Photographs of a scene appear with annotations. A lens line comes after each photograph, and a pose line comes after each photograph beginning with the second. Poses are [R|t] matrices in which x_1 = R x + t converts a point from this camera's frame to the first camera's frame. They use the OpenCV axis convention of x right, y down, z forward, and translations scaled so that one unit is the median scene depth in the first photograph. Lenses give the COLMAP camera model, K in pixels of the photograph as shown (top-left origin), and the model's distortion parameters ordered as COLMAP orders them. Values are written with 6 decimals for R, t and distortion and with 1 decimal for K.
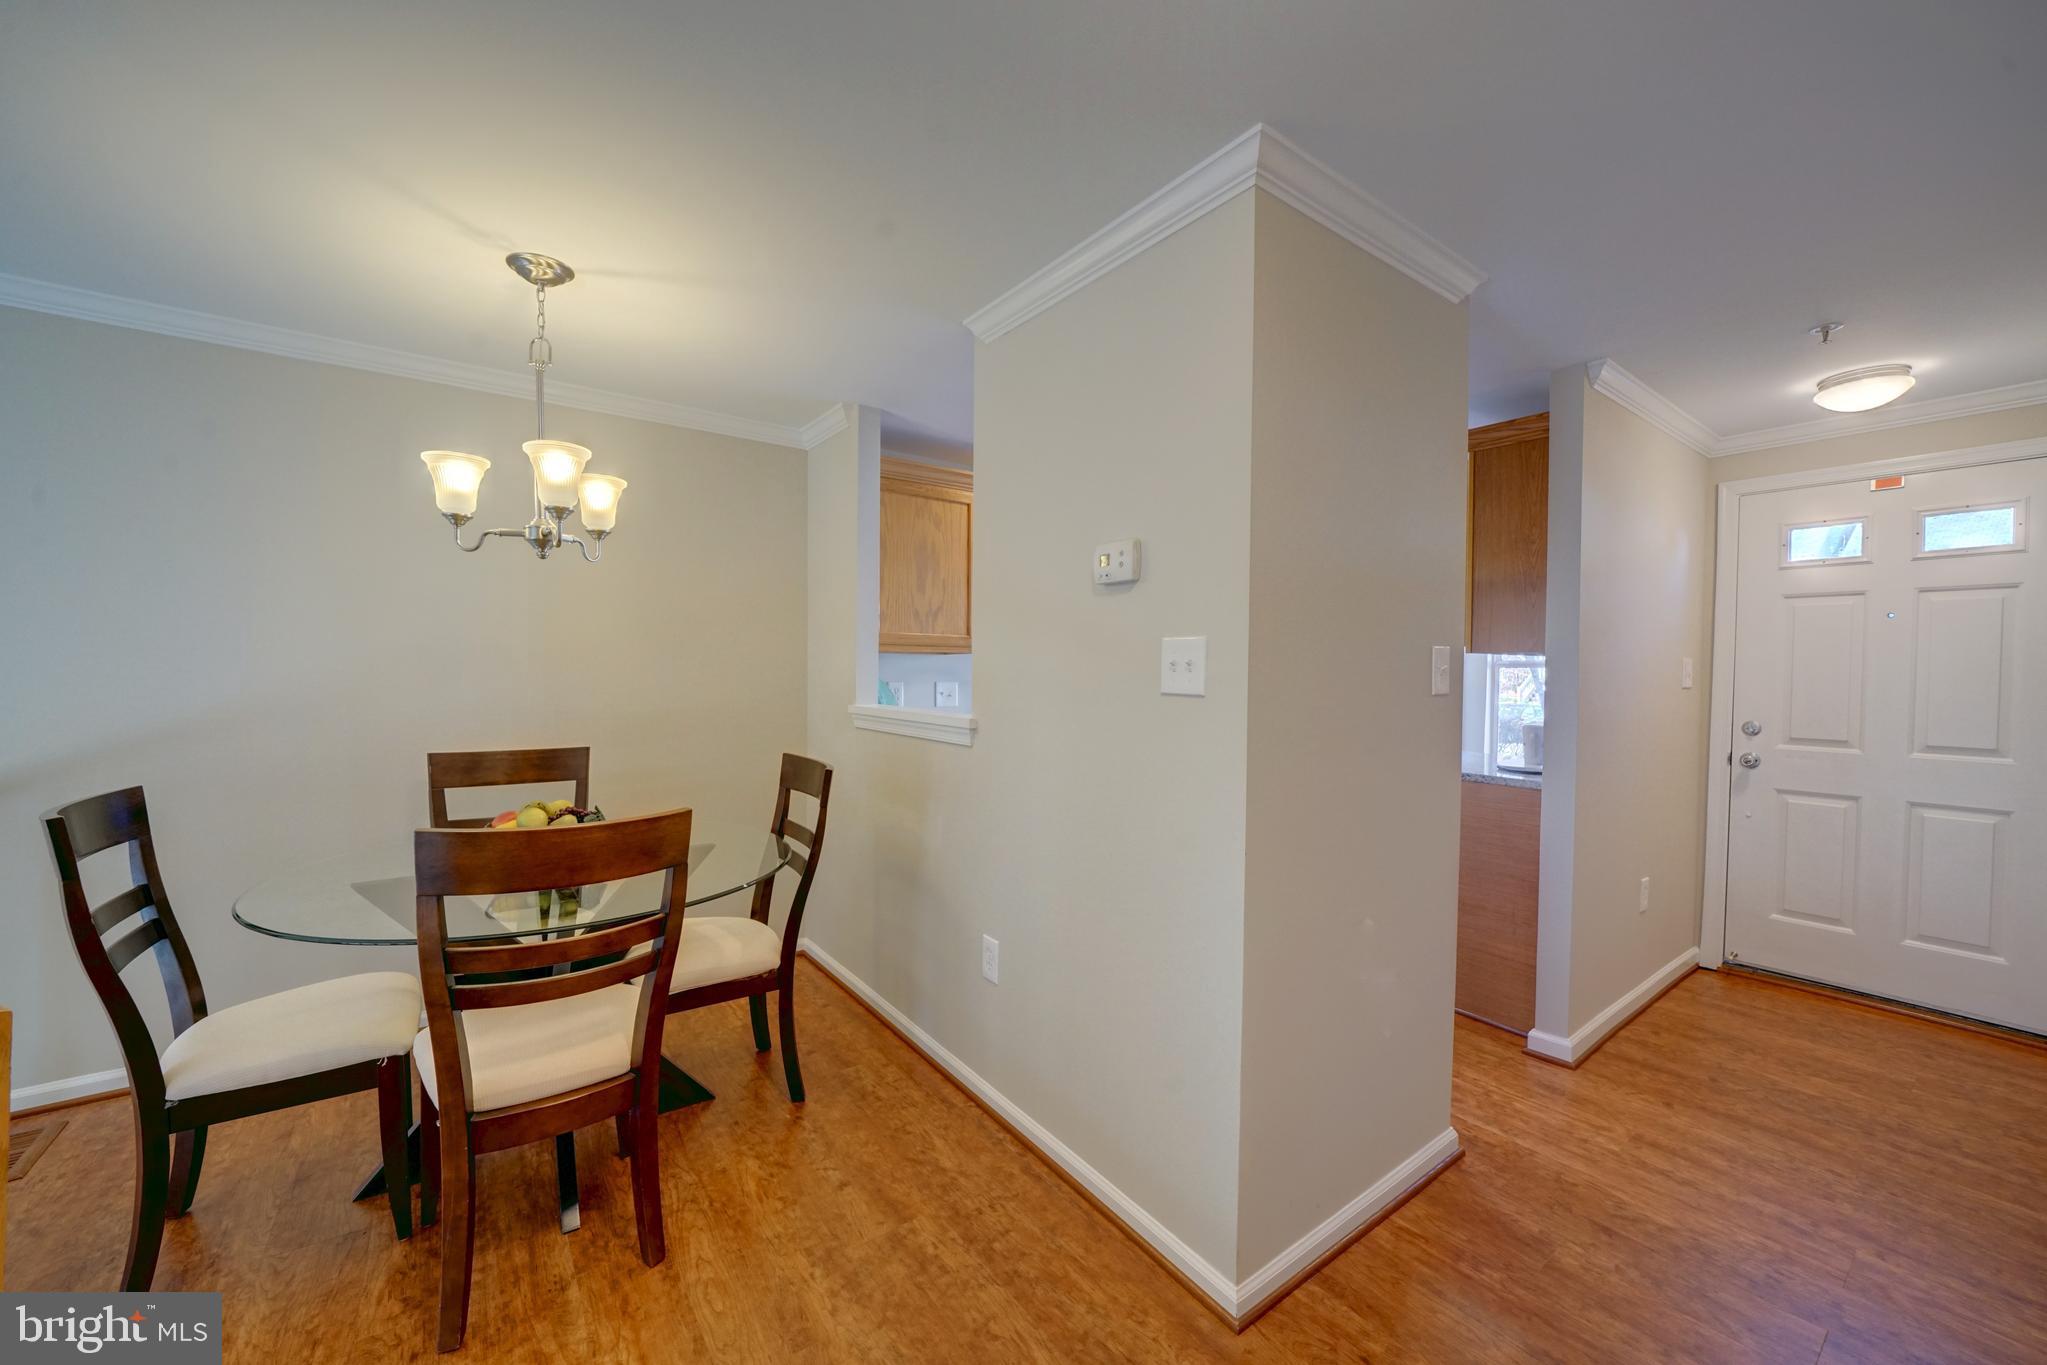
lens RADIAL K [[769.3, 0, 1022.1], [0, 769.3, 685.6], [0, 0, 1]] dist [-0.012287, 0.000012]
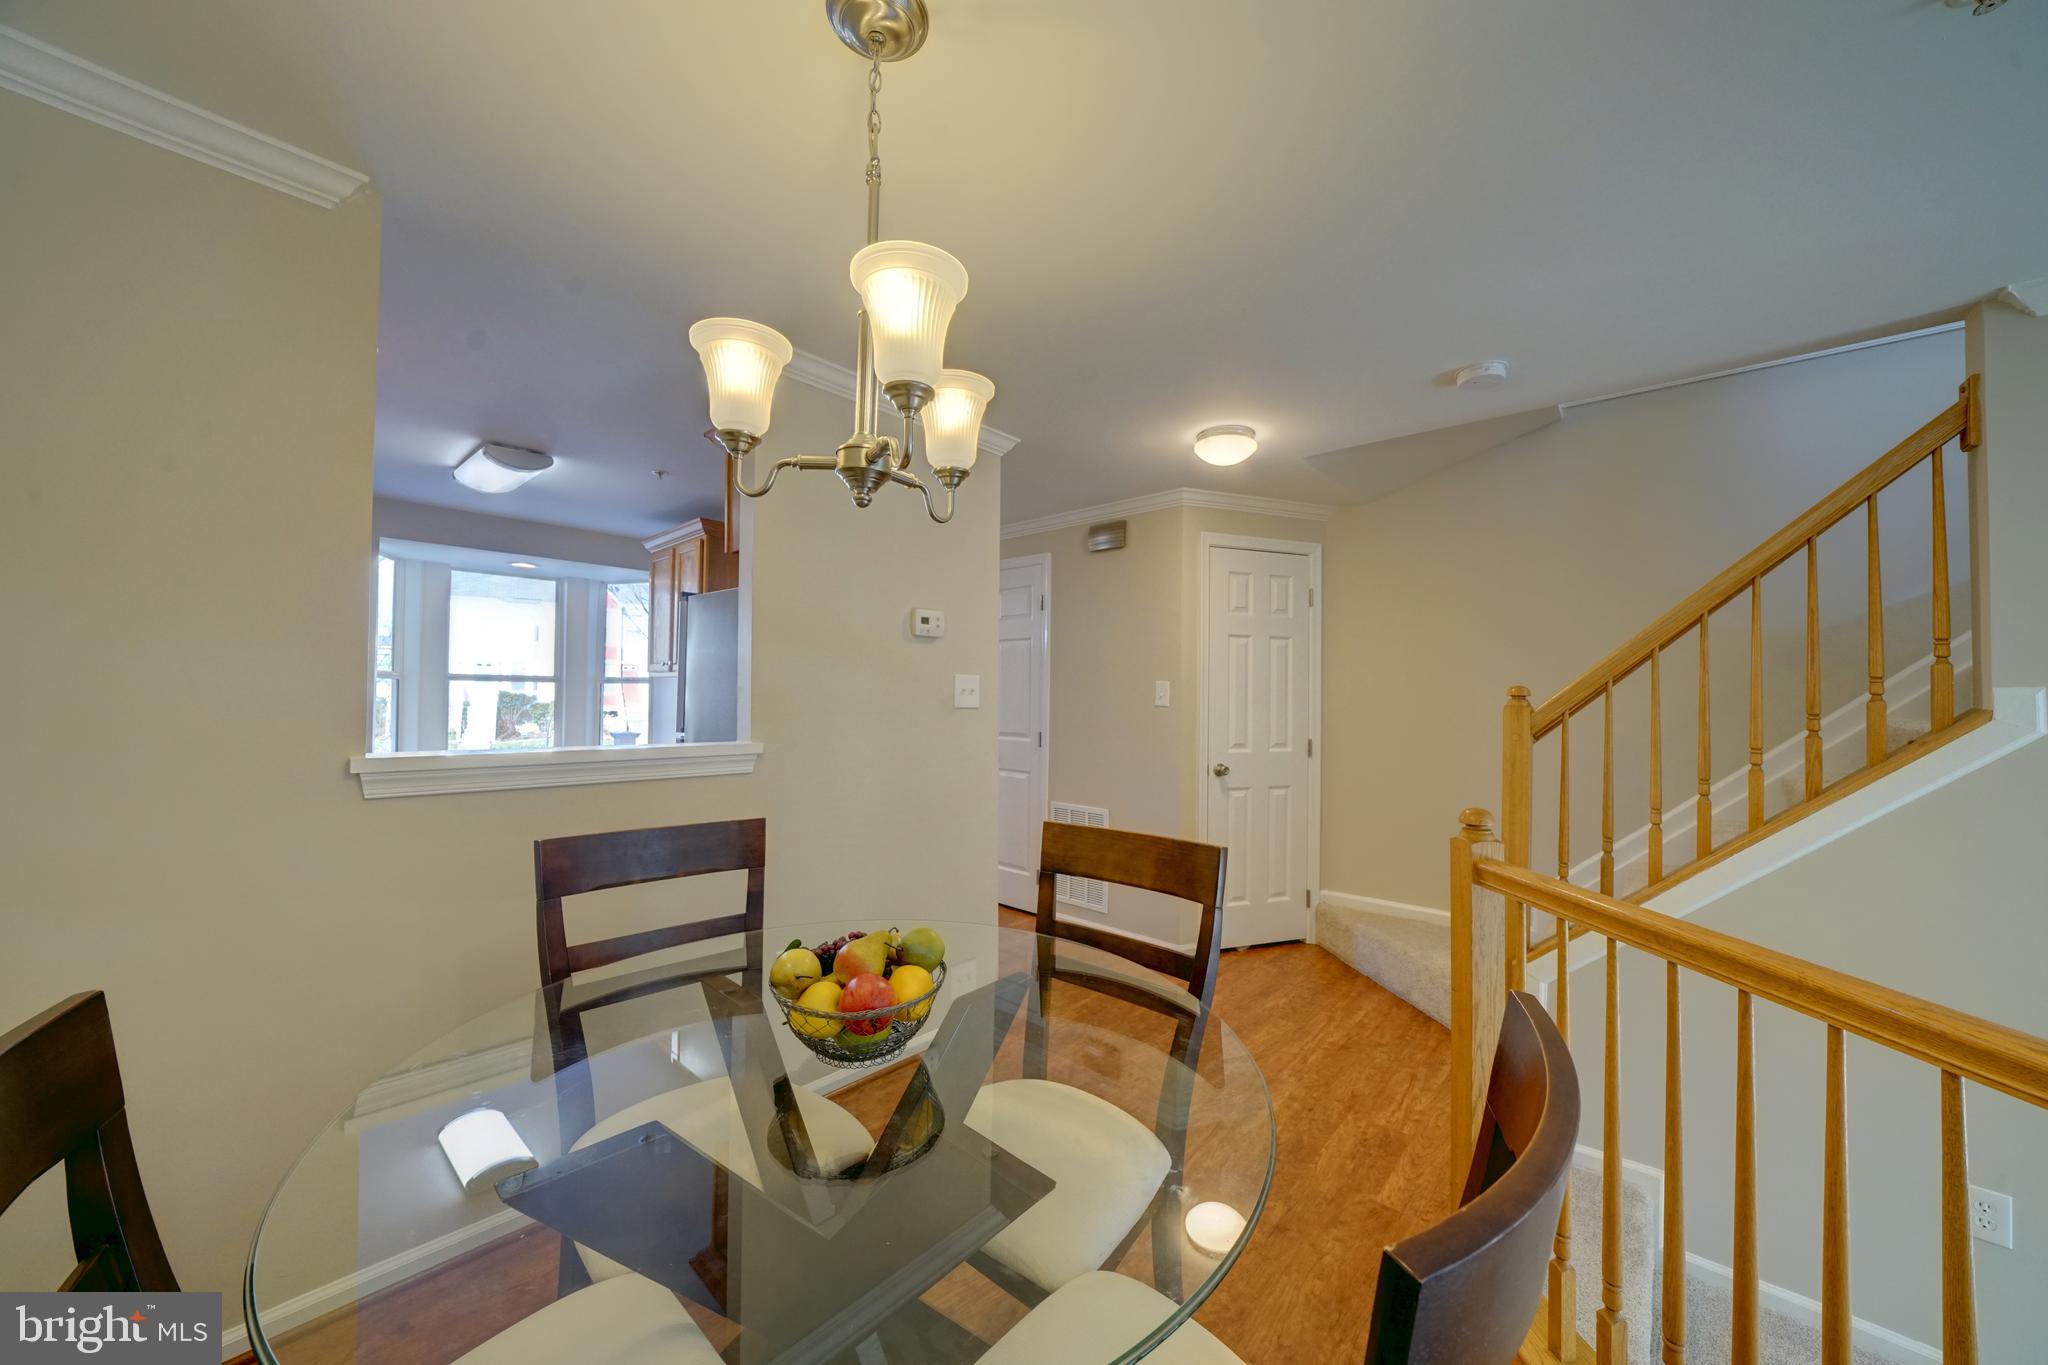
lens RADIAL K [[706.7, 0, 1022.5], [0, 706.7, 683.5], [0, 0, 1]] dist [-0.024476, 0.001744]
pose [[-0.203986, 0.002396, 0.978971, -1.062730], [0.004373, 0.999989, -0.001536, -0.031166], [-0.978964, 0.003967, -0.203994, 0.909284]]
